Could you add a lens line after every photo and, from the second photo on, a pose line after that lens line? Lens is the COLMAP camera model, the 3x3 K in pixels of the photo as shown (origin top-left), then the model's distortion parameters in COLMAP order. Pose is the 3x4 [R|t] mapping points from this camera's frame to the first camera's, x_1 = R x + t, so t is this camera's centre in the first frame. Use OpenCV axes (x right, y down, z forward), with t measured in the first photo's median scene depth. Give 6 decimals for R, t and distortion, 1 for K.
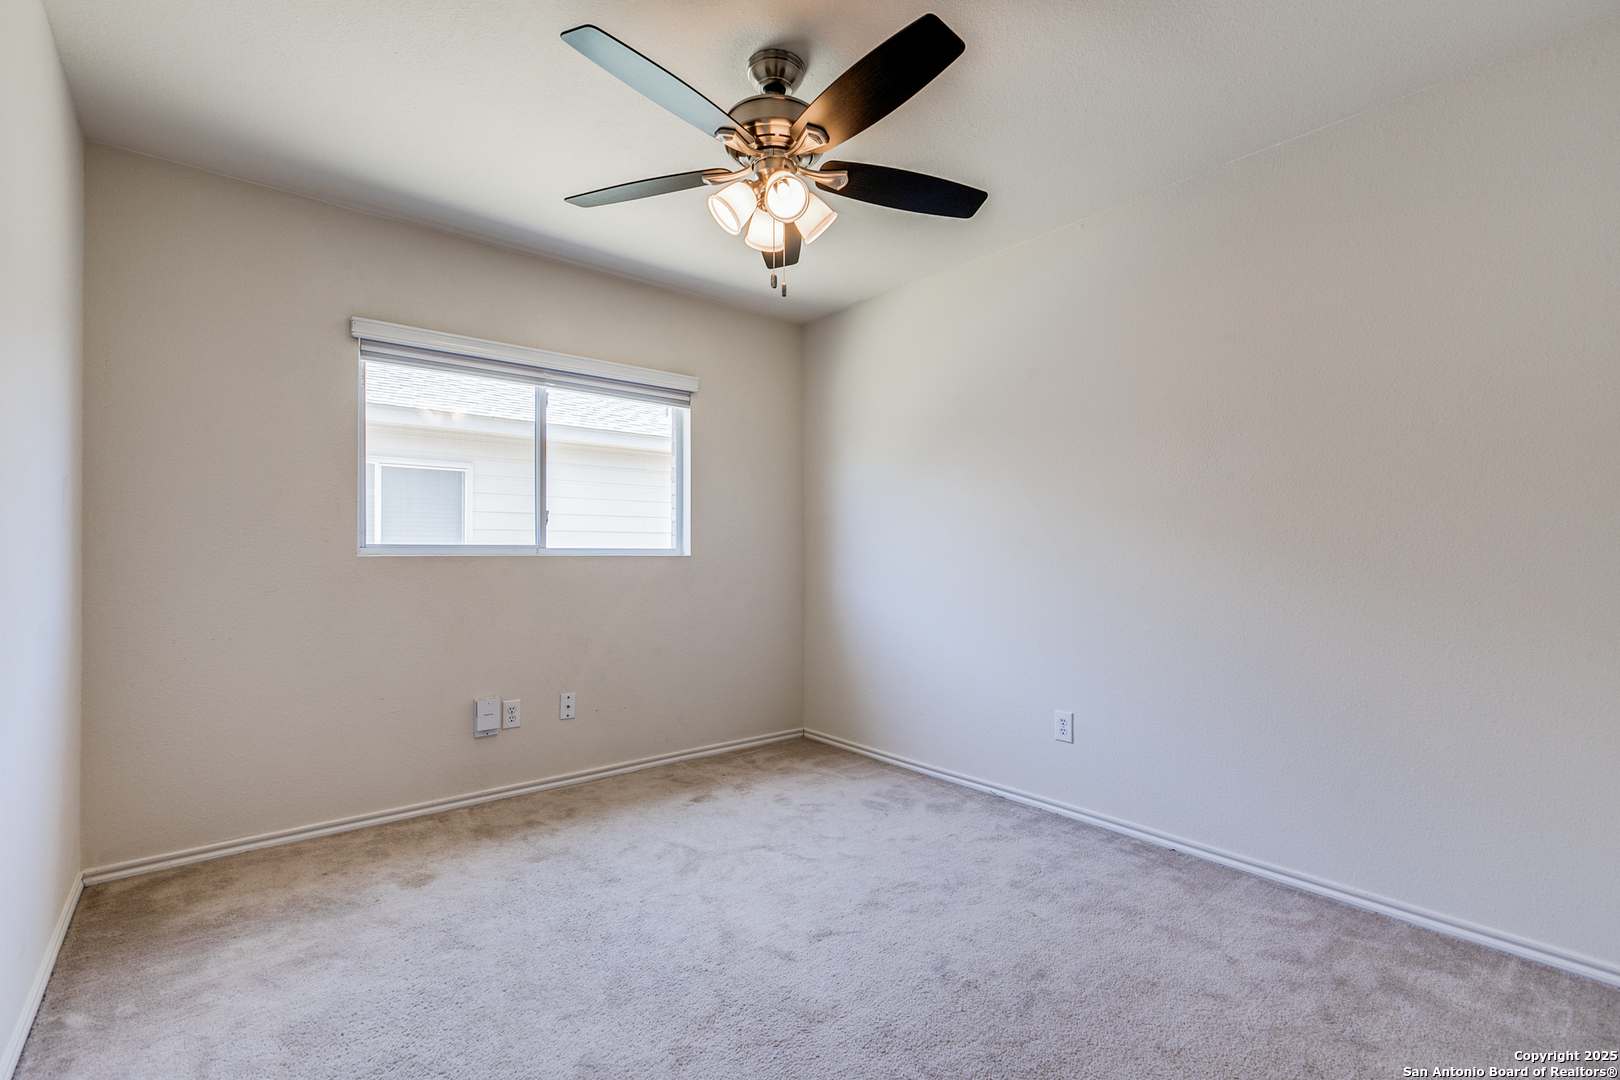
lens RADIAL K [[722.8, 0, 809.4], [0, 722.8, 544.4], [0, 0, 1]] dist [0.000386, -0.000005]
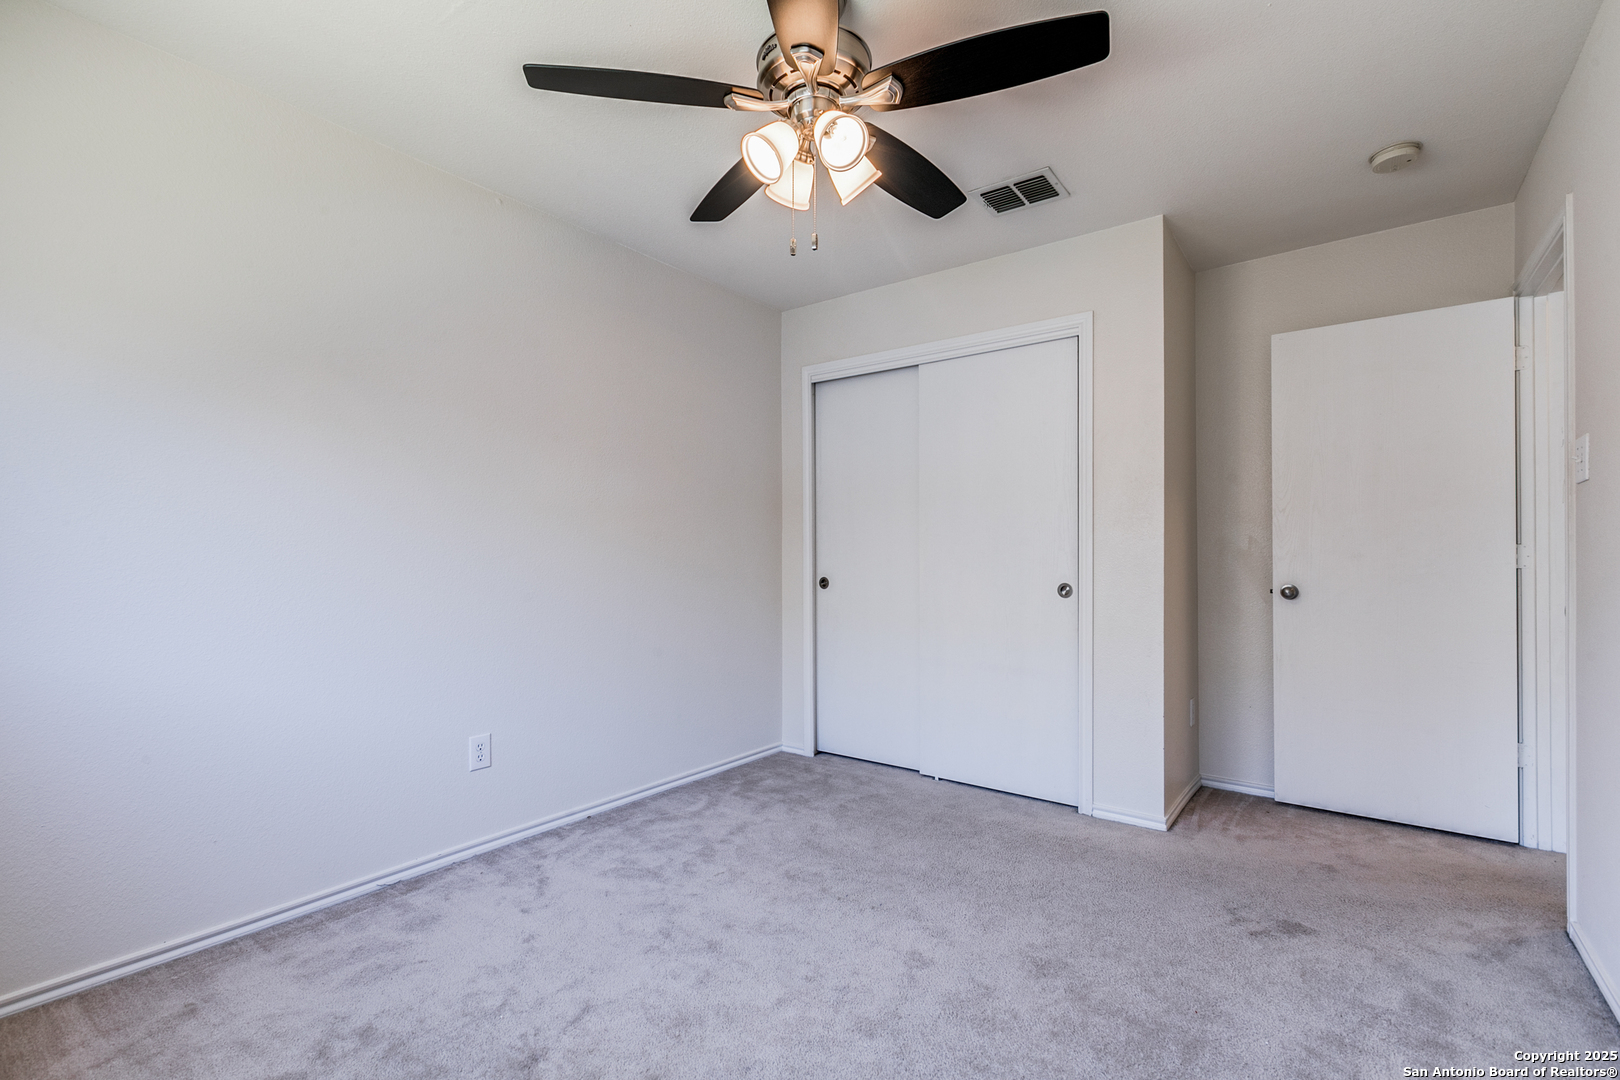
lens RADIAL K [[722.8, 0, 811.8], [0, 722.8, 544.0], [0, 0, 1]] dist [0.000386, -0.000005]
pose [[-0.221765, 0.014203, 0.974997, -0.612604], [-0.007741, 0.999837, -0.016325, 0.009754], [-0.975069, -0.011167, -0.221619, 0.821114]]
